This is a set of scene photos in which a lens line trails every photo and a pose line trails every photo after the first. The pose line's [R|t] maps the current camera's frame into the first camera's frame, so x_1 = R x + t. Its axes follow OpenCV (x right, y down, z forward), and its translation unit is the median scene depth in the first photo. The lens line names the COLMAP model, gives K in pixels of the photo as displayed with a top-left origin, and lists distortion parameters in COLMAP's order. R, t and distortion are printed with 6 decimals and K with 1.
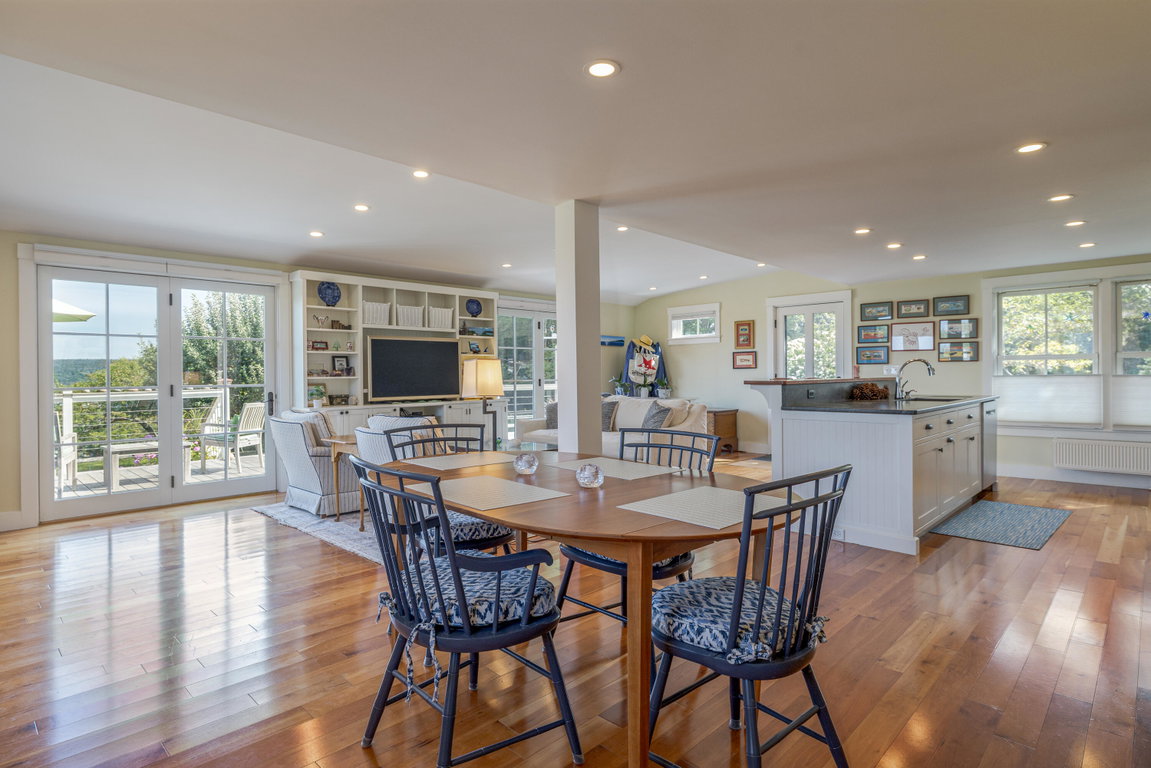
lens RADIAL K [[611.3, 0, 570.7], [0, 611.3, 374.0], [0, 0, 1]] dist [-0.000510, -0.001513]
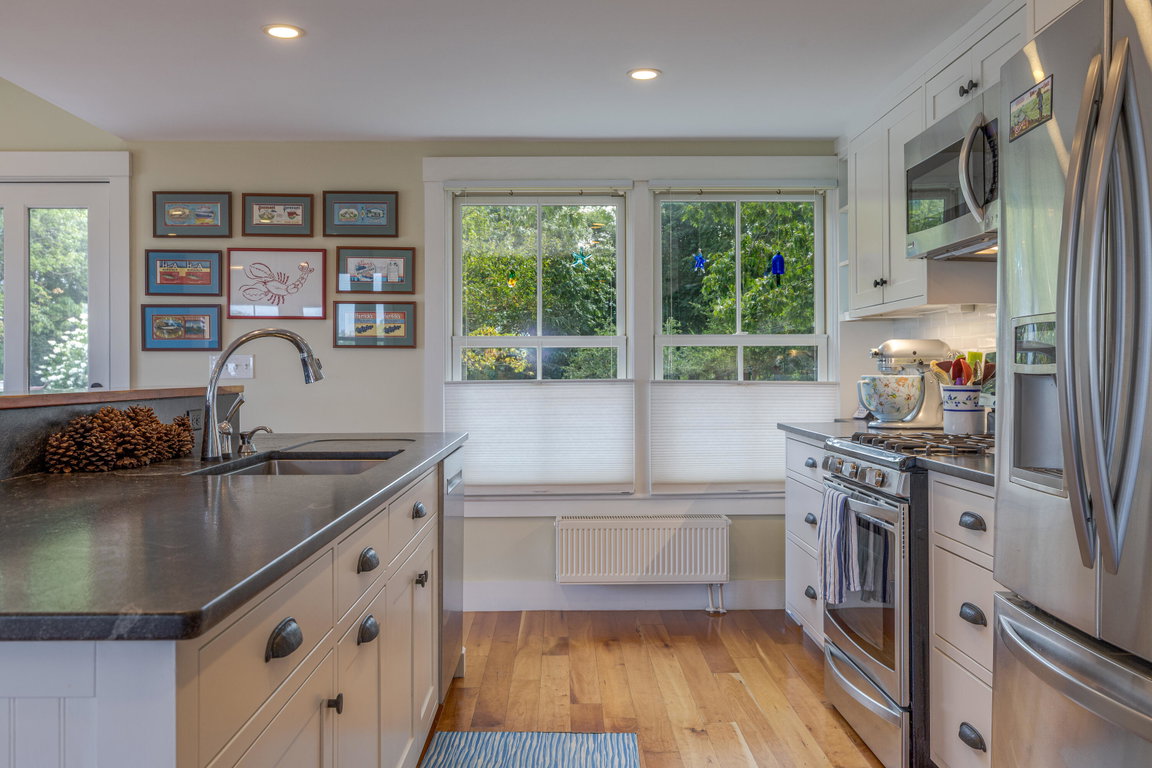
lens RADIAL K [[980.8, 0, 566.0], [0, 980.8, 369.3], [0, 0, 1]] dist [0.002407, -0.002444]
pose [[0.715919, 0.009278, 0.698122, 0.247710], [-0.004905, 0.999954, -0.008260, -0.000627], [-0.698167, 0.002489, 0.715931, 0.409255]]
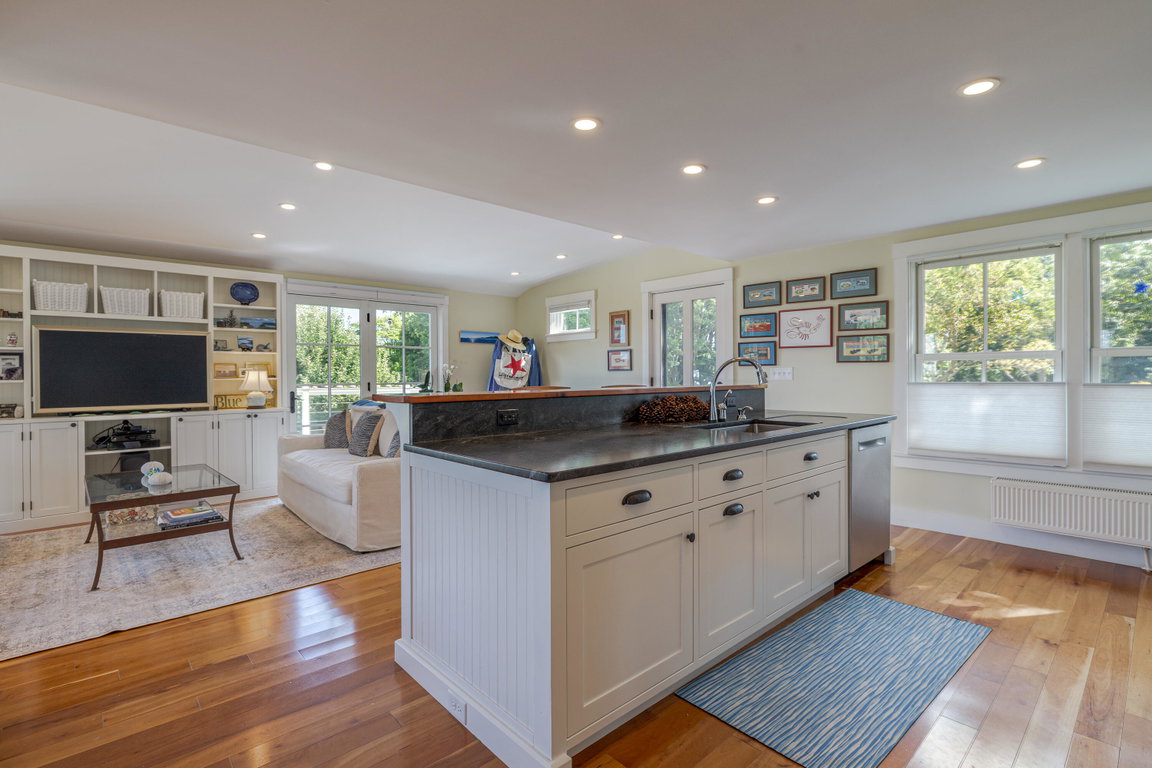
lens RADIAL K [[546.1, 0, 577.2], [0, 546.1, 376.2], [0, 0, 1]] dist [-0.003523, 0.000801]
pose [[0.998150, 0.004001, -0.060661, 0.329804], [-0.003724, 0.999982, 0.004688, -0.005862], [0.060679, -0.004454, 0.998147, 0.334764]]
